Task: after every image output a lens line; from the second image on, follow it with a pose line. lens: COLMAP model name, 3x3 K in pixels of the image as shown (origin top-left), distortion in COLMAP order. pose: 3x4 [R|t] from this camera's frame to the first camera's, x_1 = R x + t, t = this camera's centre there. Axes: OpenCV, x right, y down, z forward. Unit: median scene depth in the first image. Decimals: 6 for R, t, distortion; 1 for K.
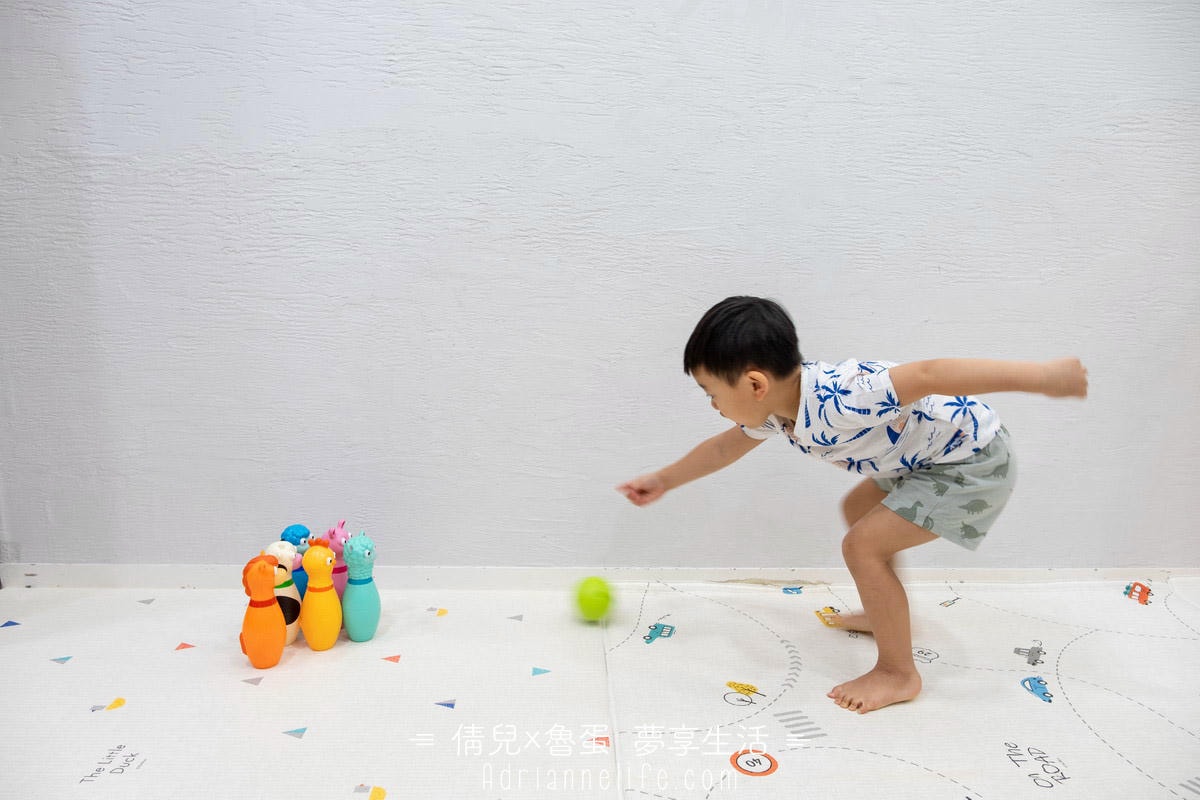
lens RADIAL K [[823.8, 0, 603.0], [0, 823.8, 405.4], [0, 0, 1]] dist [-0.009831, -0.005029]
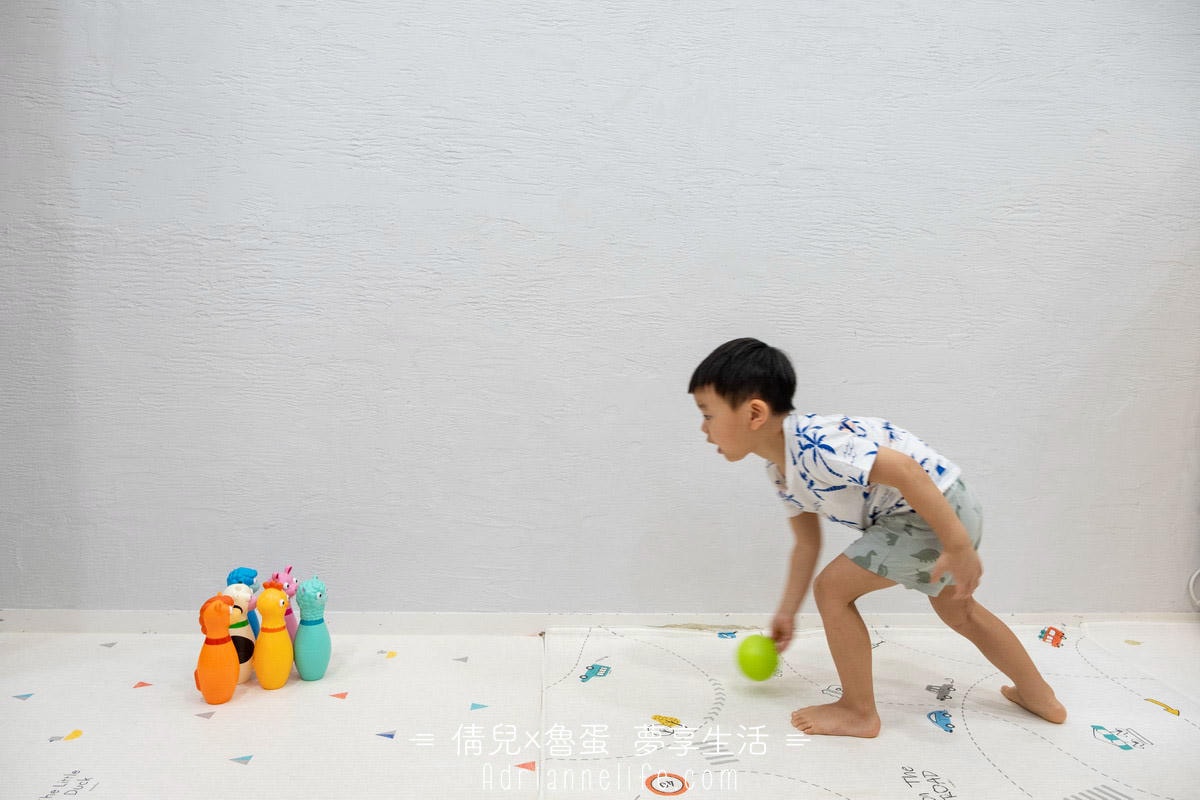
lens RADIAL K [[823.8, 0, 603.0], [0, 823.8, 405.4], [0, 0, 1]] dist [-0.009831, -0.005029]
pose [[0.999765, 0.003178, 0.021458, 0.052534], [-0.001471, 0.996868, -0.079074, 0.016411], [-0.021642, 0.079024, 0.996638, -0.081580]]
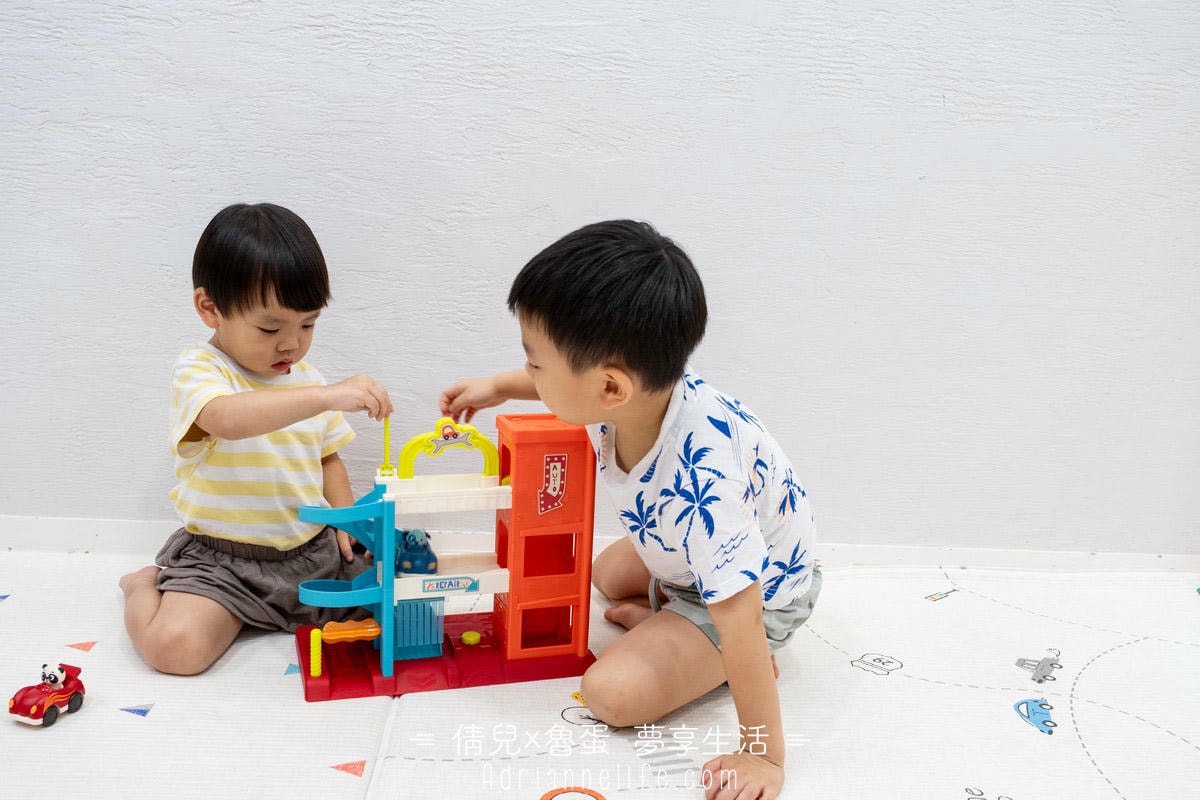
lens RADIAL K [[1122.1, 0, 592.4], [0, 1122.1, 408.7], [0, 0, 1]] dist [-0.005736, -0.005010]
pose [[0.999474, 0.029318, 0.013832, 0.124574], [-0.029941, 0.998433, 0.047279, 0.053410], [-0.012424, -0.047669, 0.998786, 0.085254]]
